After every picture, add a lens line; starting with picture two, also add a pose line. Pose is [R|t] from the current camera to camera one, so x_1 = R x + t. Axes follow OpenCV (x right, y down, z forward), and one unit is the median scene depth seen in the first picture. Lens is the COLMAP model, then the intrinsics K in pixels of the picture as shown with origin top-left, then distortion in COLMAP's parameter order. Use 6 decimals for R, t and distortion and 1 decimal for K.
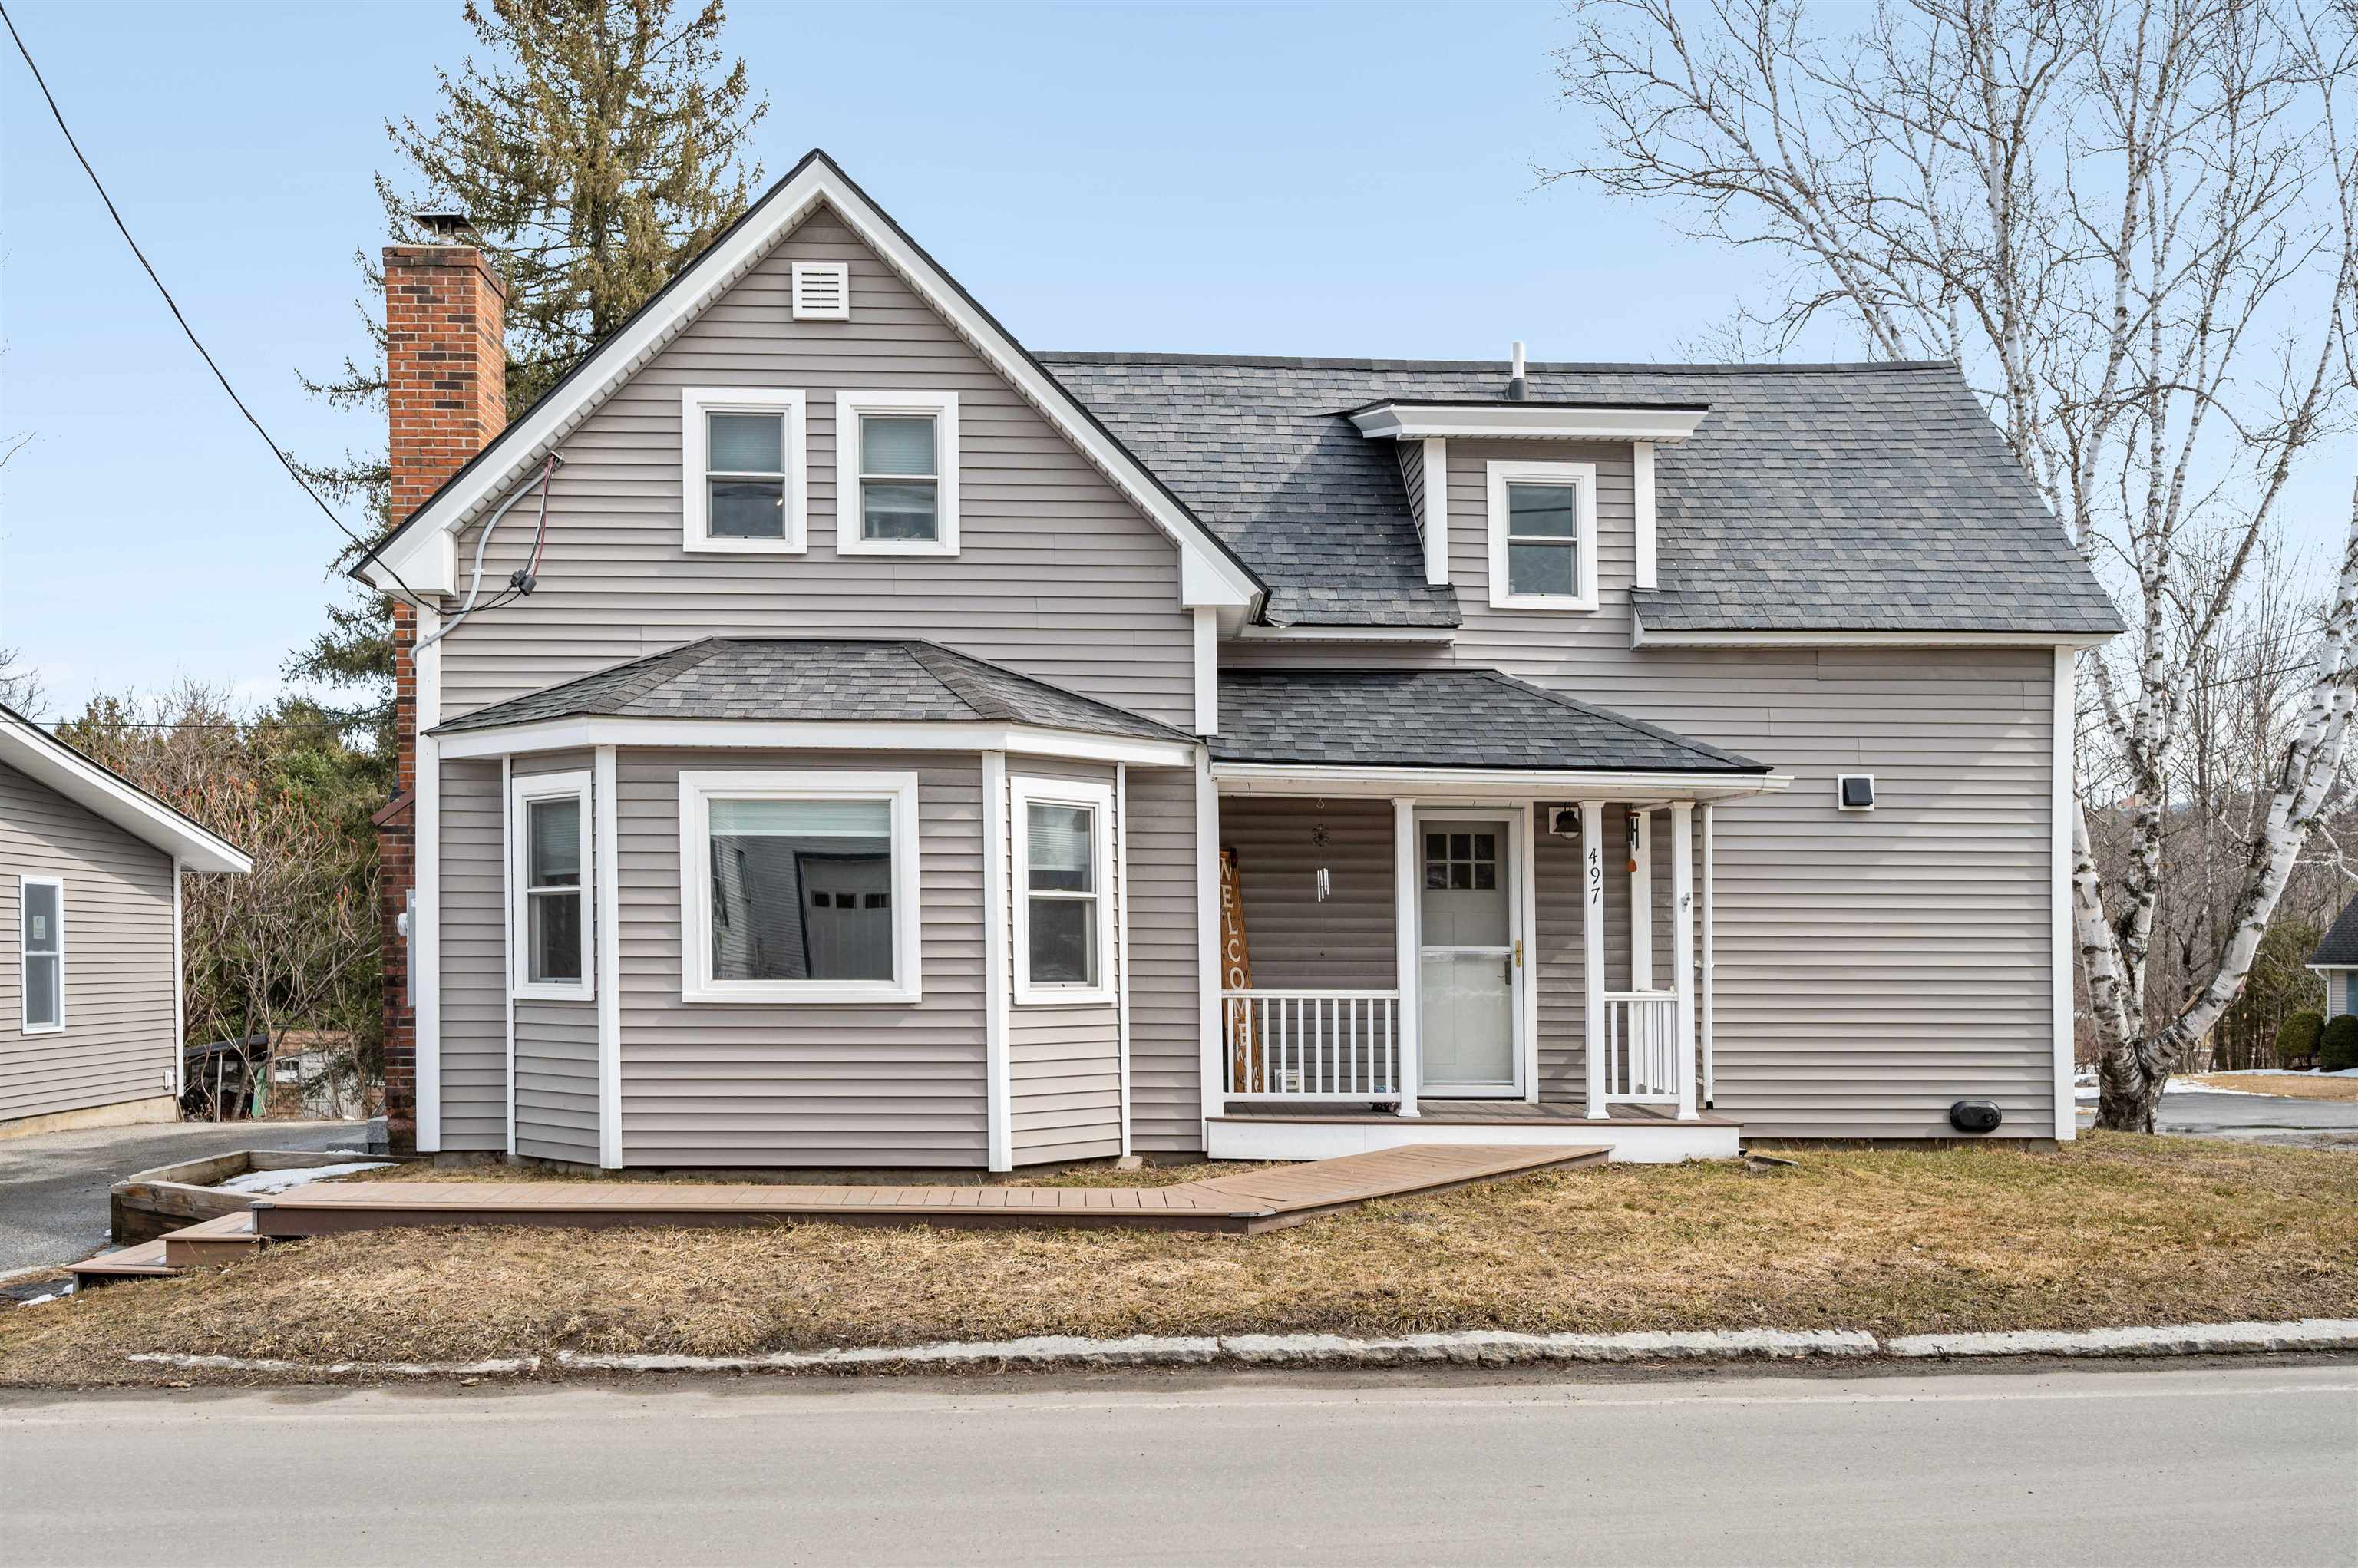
lens RADIAL K [[2117.8, 0, 1171.0], [0, 2117.8, 848.1], [0, 0, 1]] dist [-0.001112, -0.001246]
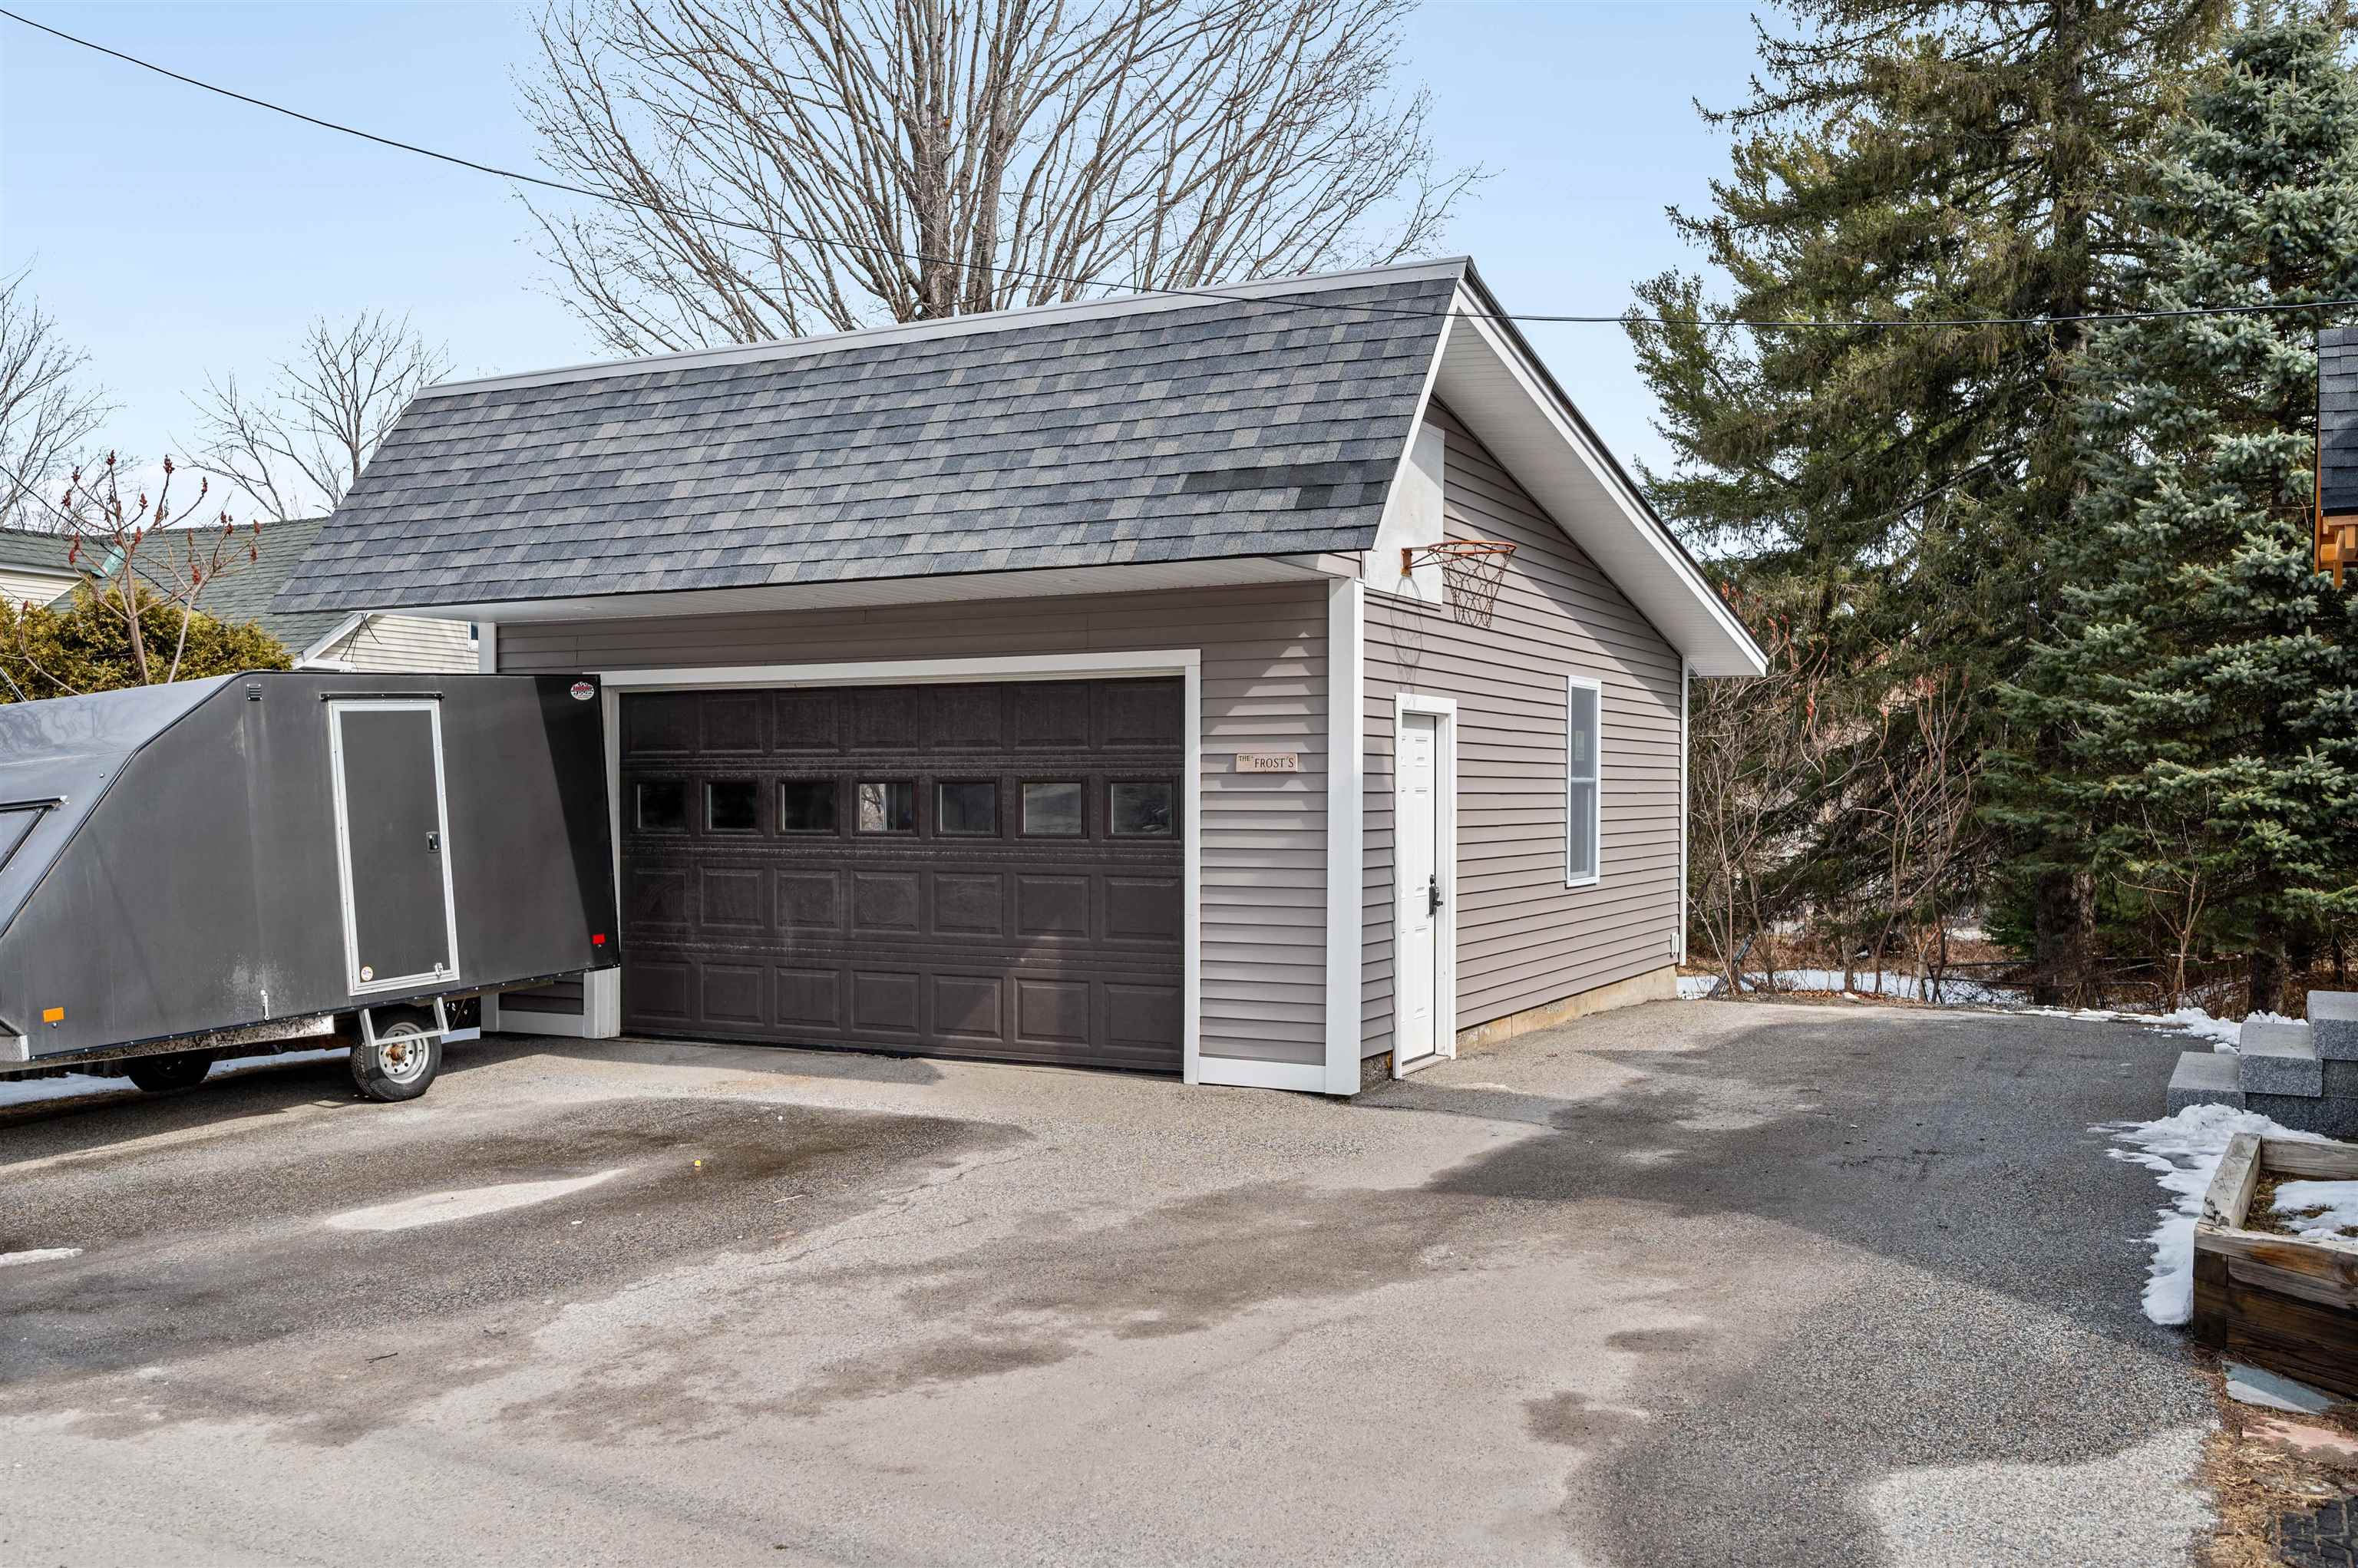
lens RADIAL K [[2133.2, 0, 1276.6], [0, 2133.2, 781.1], [0, 0, 1]] dist [-0.006830, -0.010615]
pose [[0.870094, -0.004241, -0.492868, -0.360425], [0.027598, 0.998813, 0.040126, 0.023605], [0.492113, -0.048516, 0.869179, 0.417489]]
